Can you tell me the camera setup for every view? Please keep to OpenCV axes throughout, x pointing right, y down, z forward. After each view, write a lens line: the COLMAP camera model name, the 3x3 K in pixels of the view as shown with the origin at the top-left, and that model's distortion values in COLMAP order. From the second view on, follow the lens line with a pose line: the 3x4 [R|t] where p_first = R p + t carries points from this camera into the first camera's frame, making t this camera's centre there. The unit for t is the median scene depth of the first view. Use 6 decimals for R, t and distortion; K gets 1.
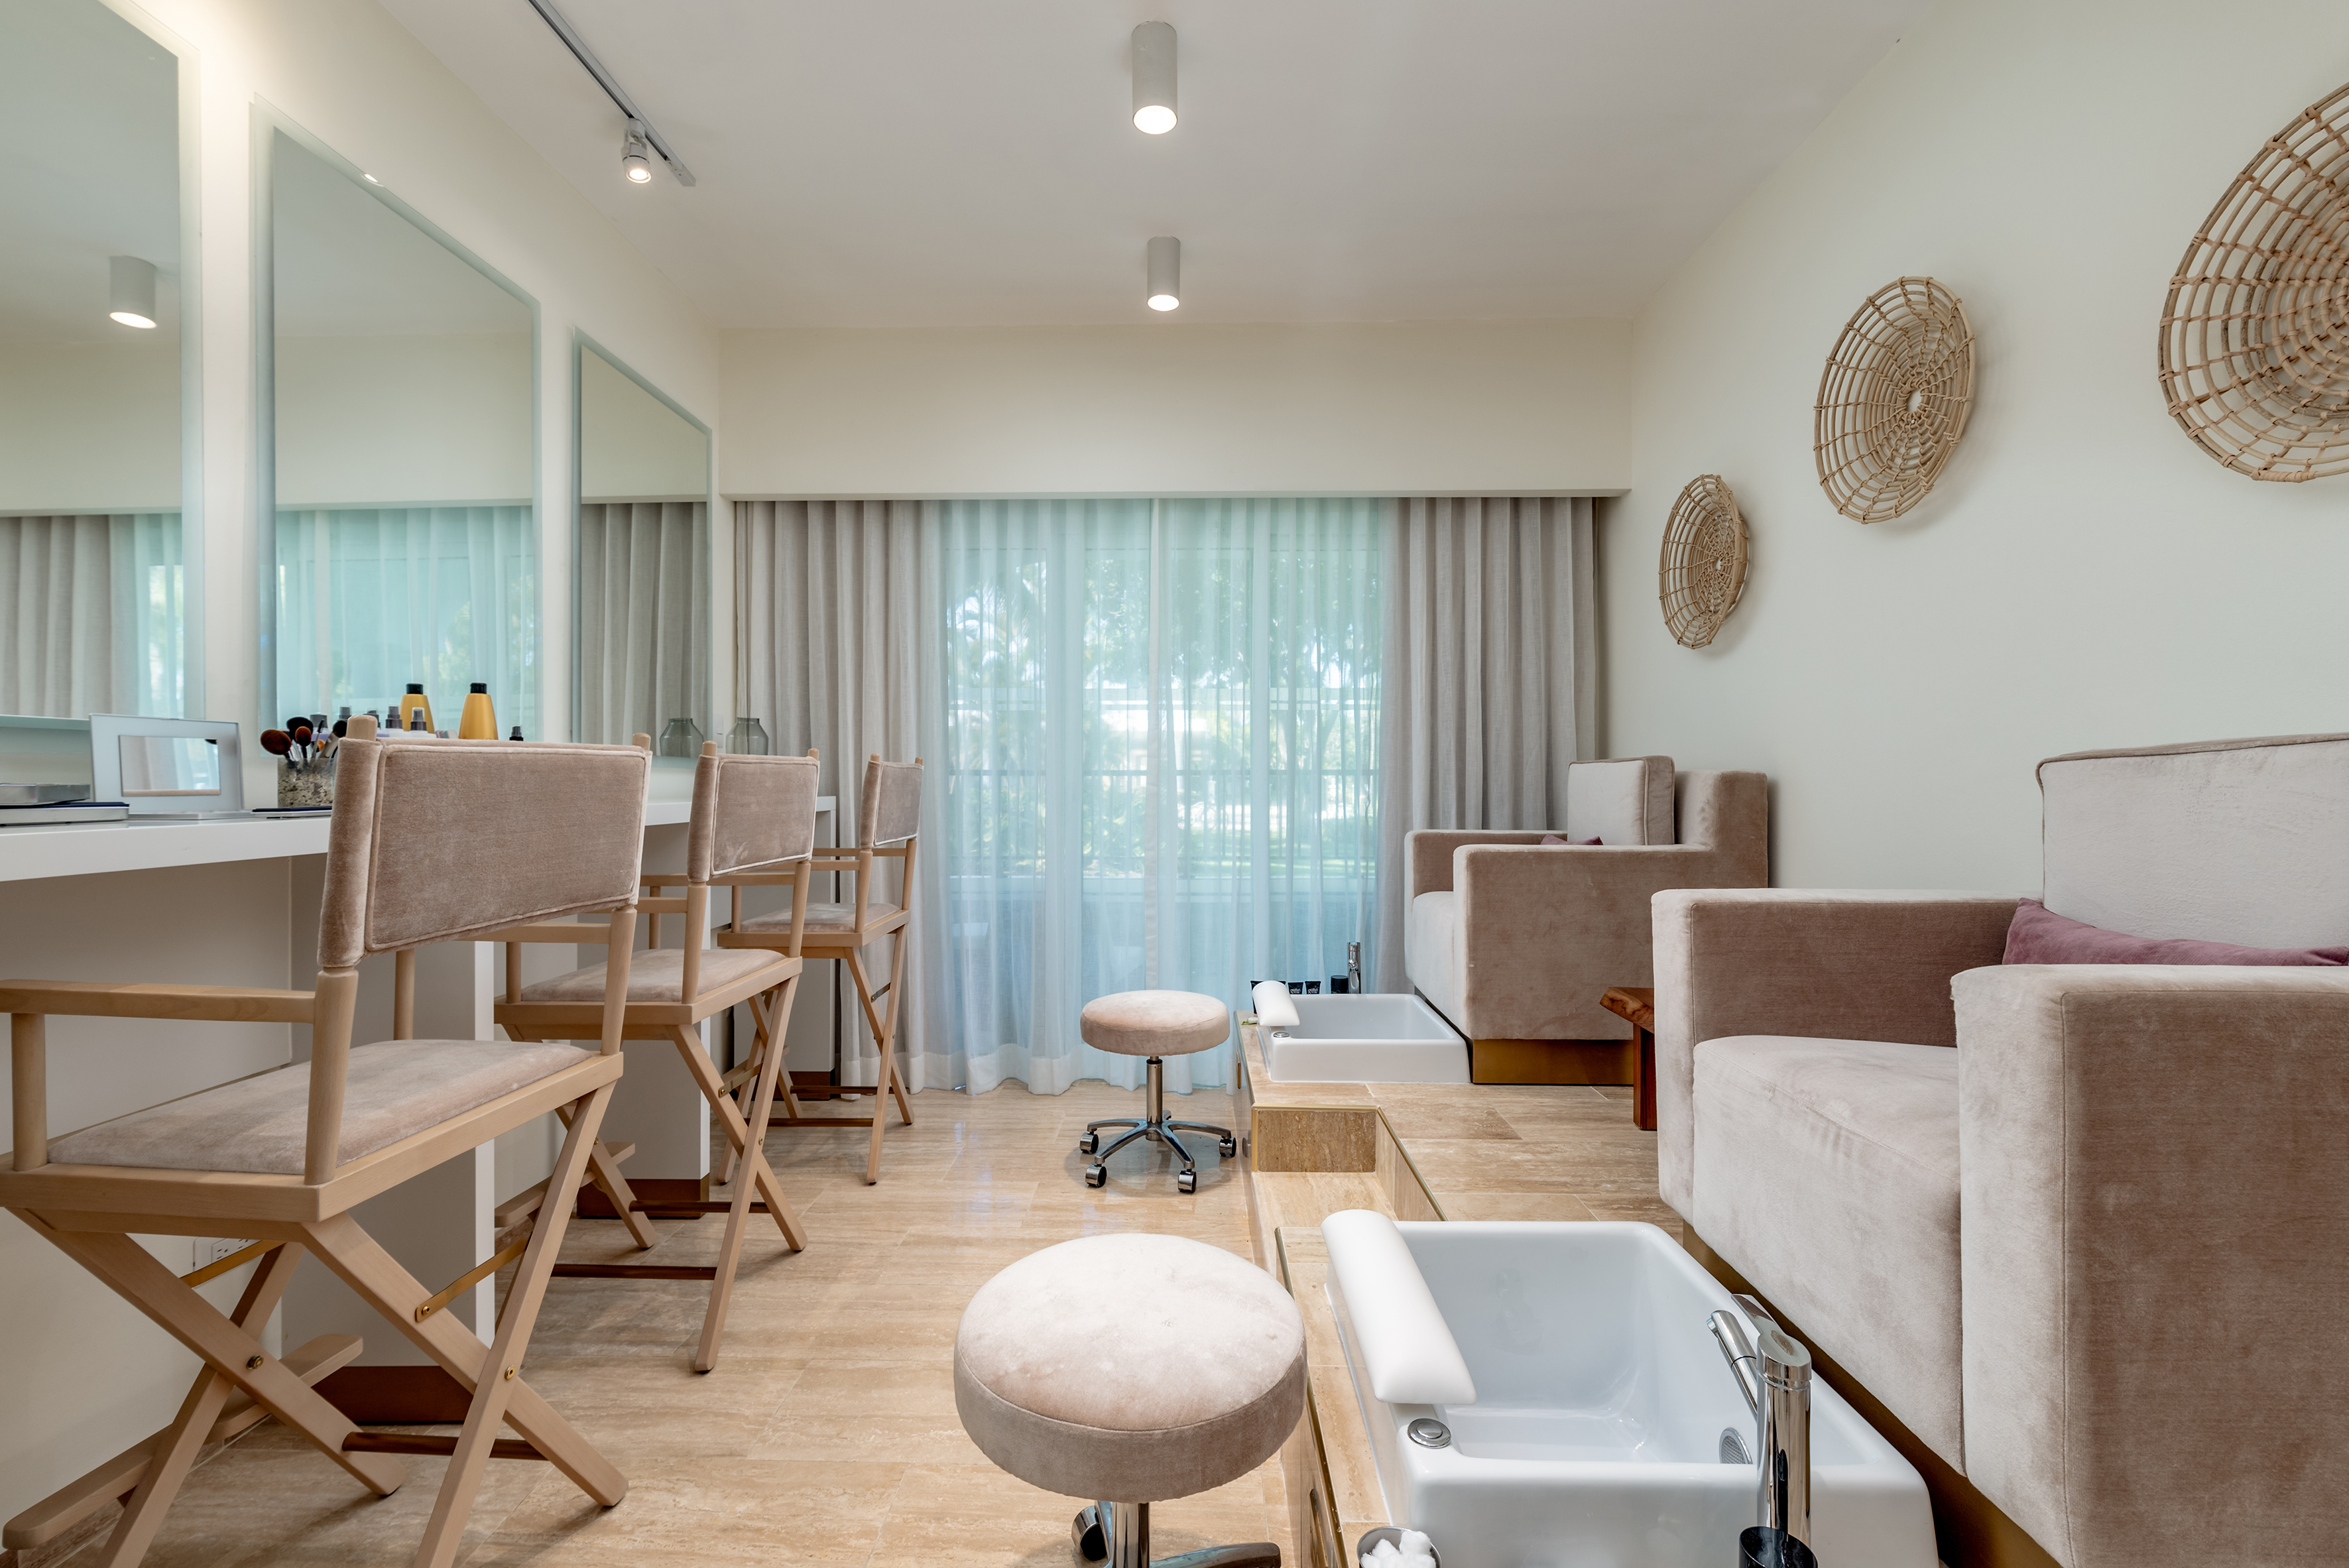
lens RADIAL K [[1009.5, 0, 1175.4], [0, 1009.5, 783.2], [0, 0, 1]] dist [0.001439, -0.000997]
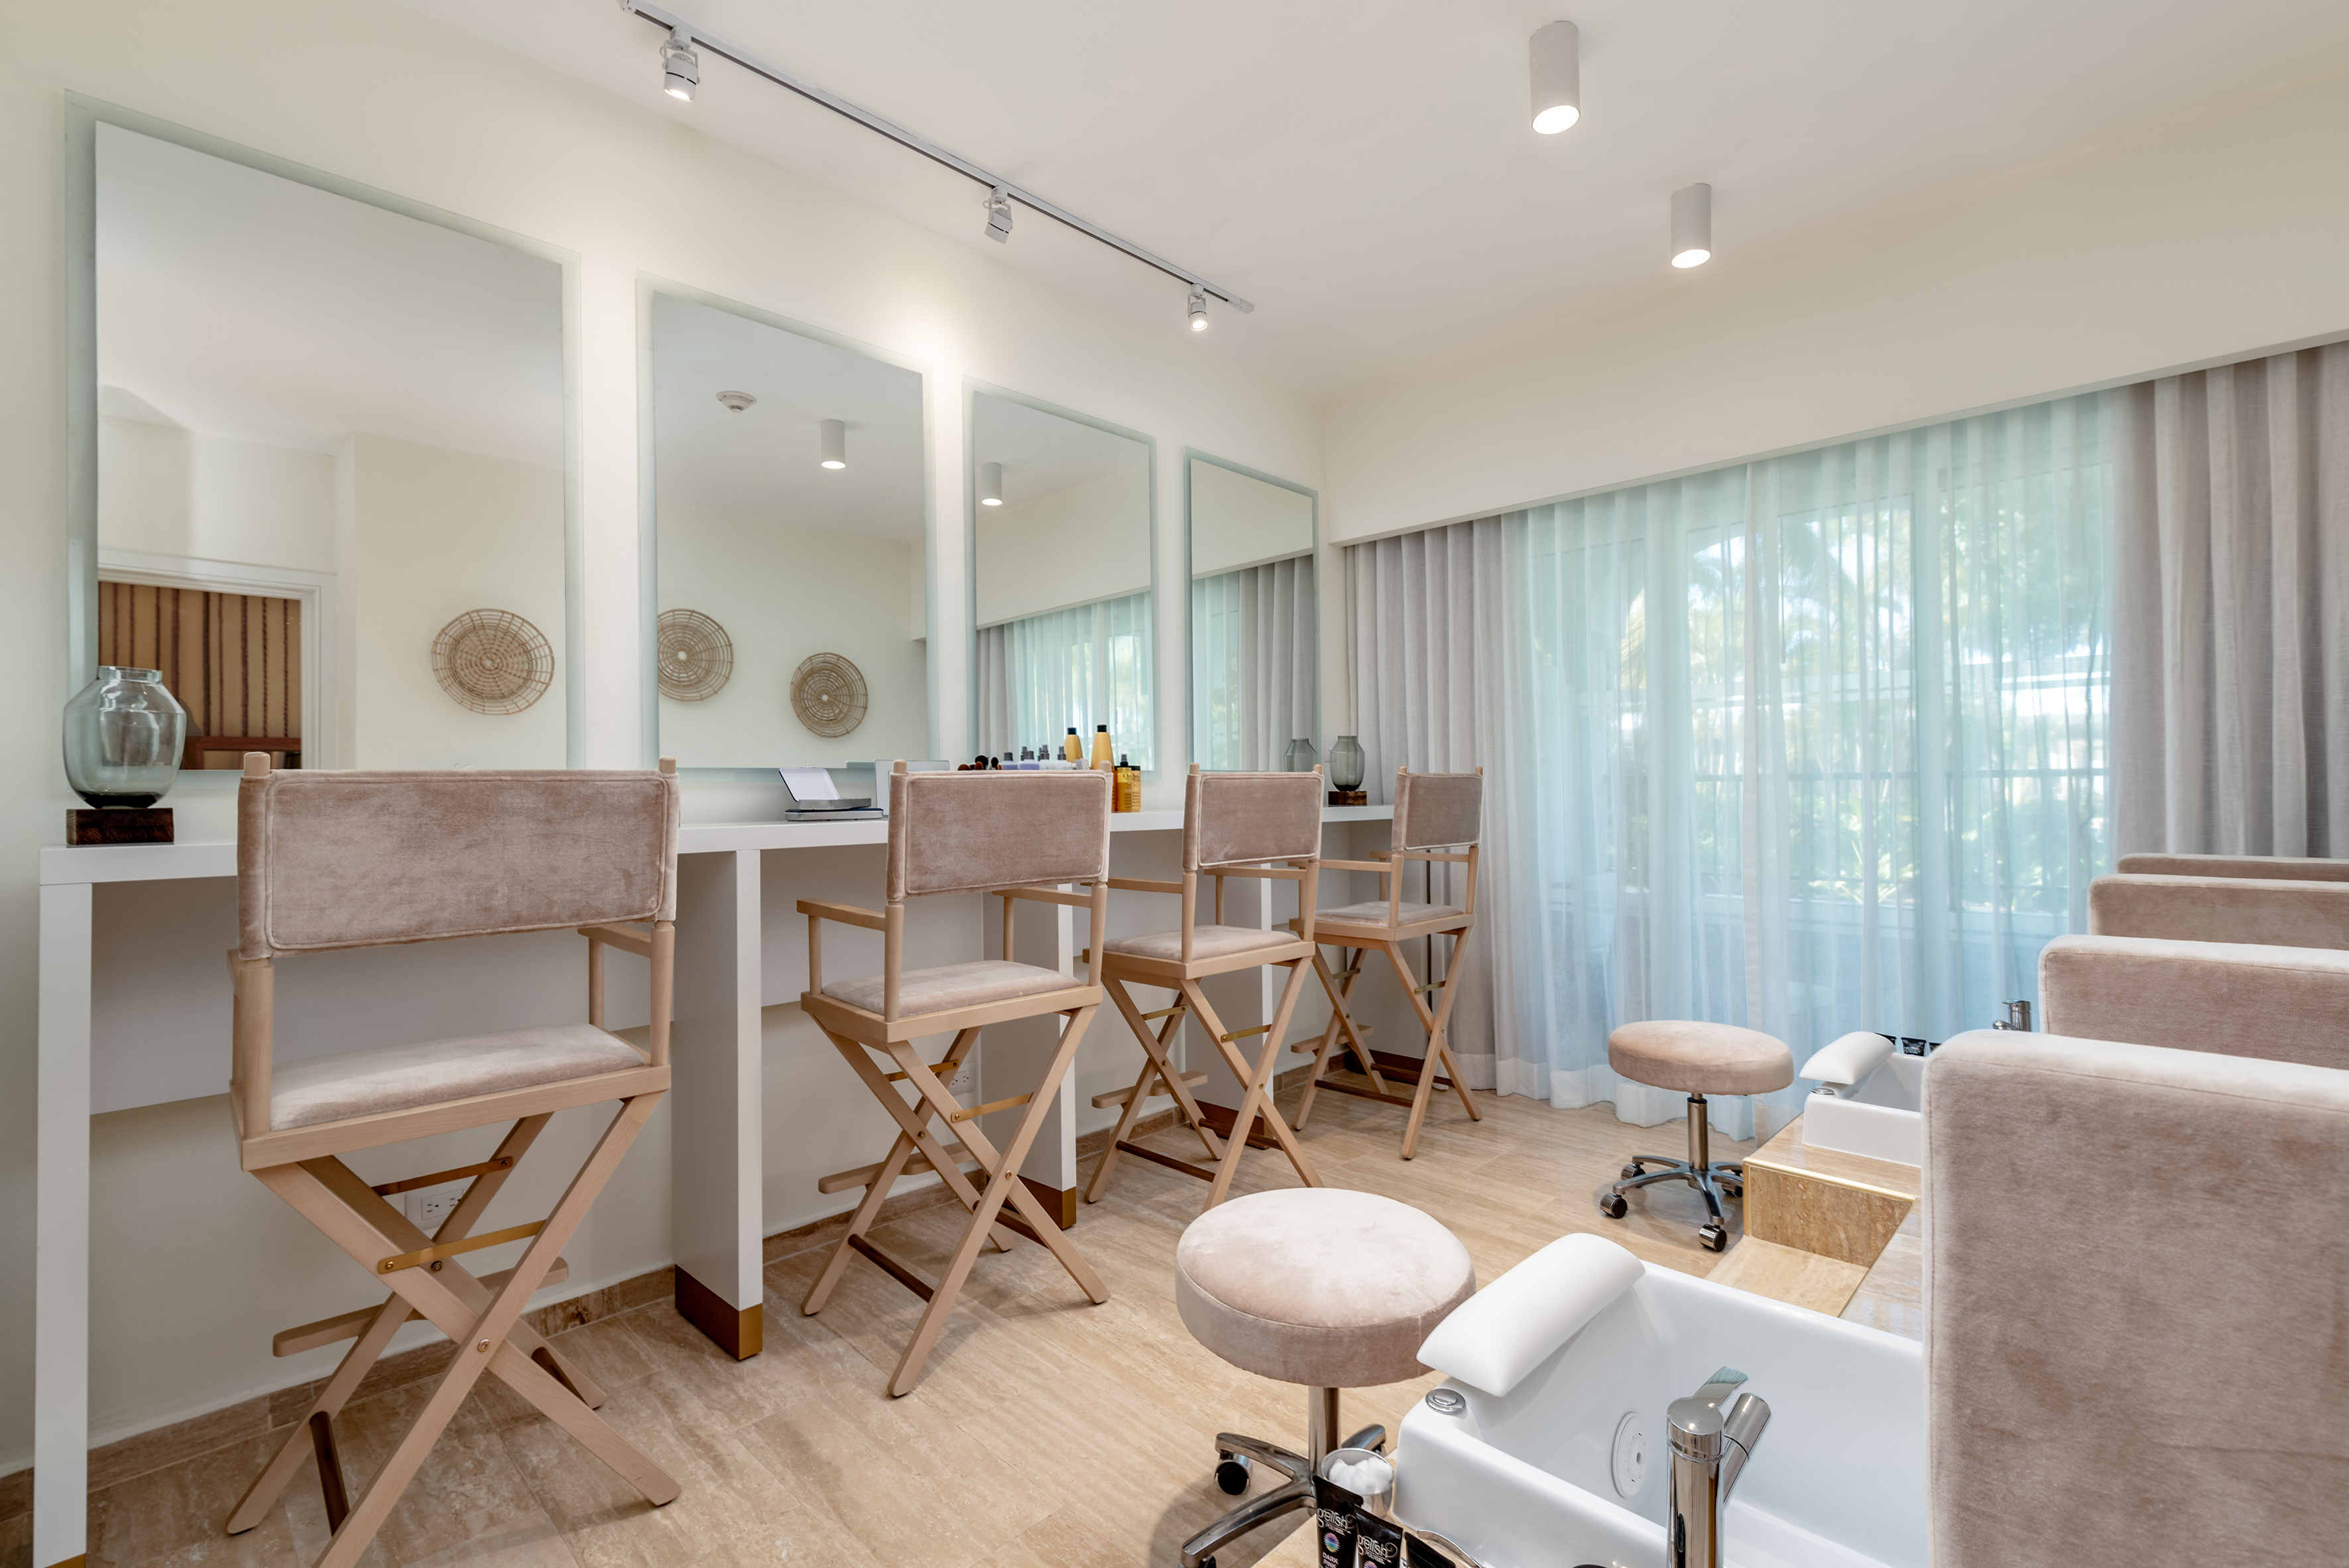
lens RADIAL K [[1063.5, 0, 1172.3], [0, 1063.5, 782.2], [0, 0, 1]] dist [-0.001842, -0.000545]
pose [[0.722203, -0.013805, -0.691544, 0.357799], [0.009121, 0.999904, -0.010434, -0.001843], [0.691621, 0.001228, 0.722259, -0.006375]]
